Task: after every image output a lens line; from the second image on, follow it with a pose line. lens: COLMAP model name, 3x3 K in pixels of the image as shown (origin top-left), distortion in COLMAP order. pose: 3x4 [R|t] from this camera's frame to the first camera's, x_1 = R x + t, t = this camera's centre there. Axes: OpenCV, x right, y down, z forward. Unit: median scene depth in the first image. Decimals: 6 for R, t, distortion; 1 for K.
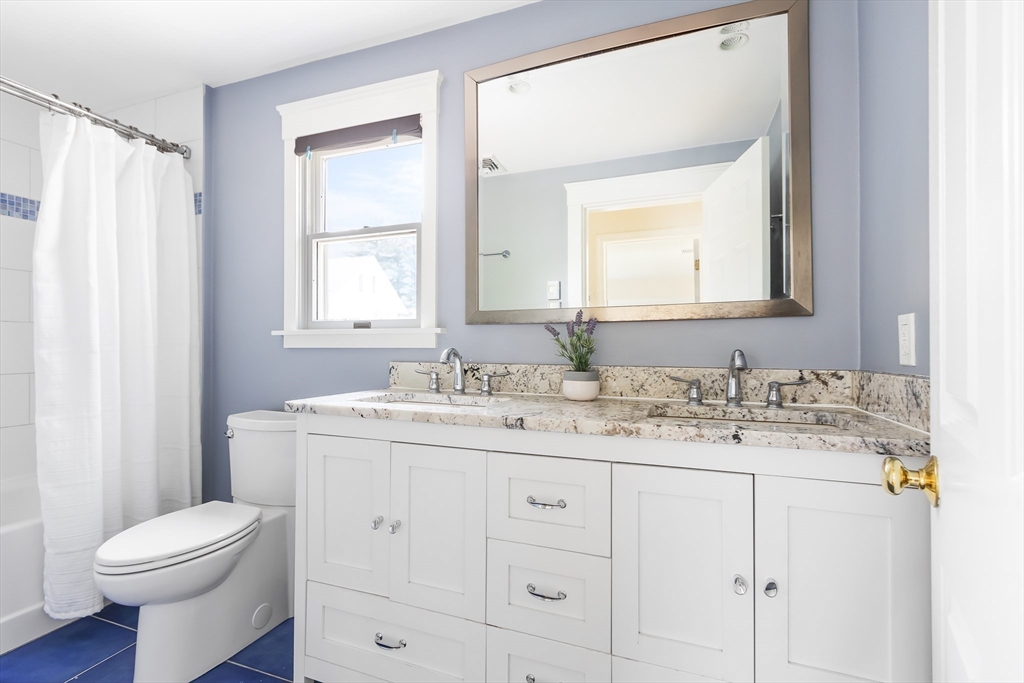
lens RADIAL K [[469.6, 0, 490.9], [0, 469.6, 342.1], [0, 0, 1]] dist [0.001684, -0.000238]
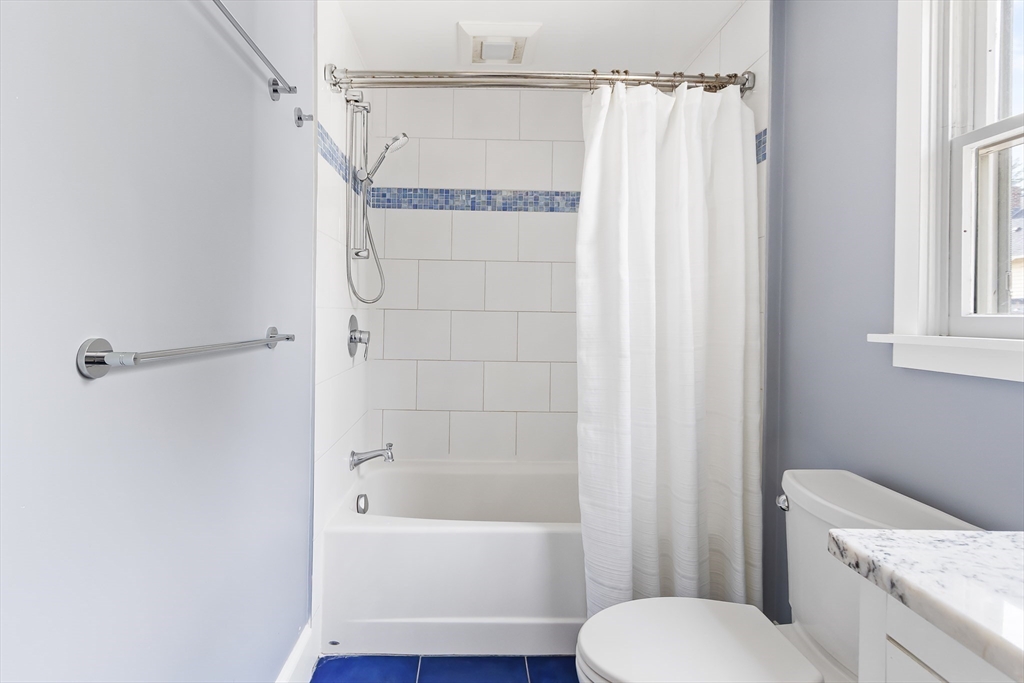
lens RADIAL K [[479.0, 0, 512.3], [0, 479.0, 309.9], [0, 0, 1]] dist [0.002289, -0.000129]
pose [[0.375505, 0.007330, -0.926792, -0.109074], [-0.006833, 0.999963, 0.005140, -0.057904], [0.926795, 0.004403, 0.375541, 0.436136]]
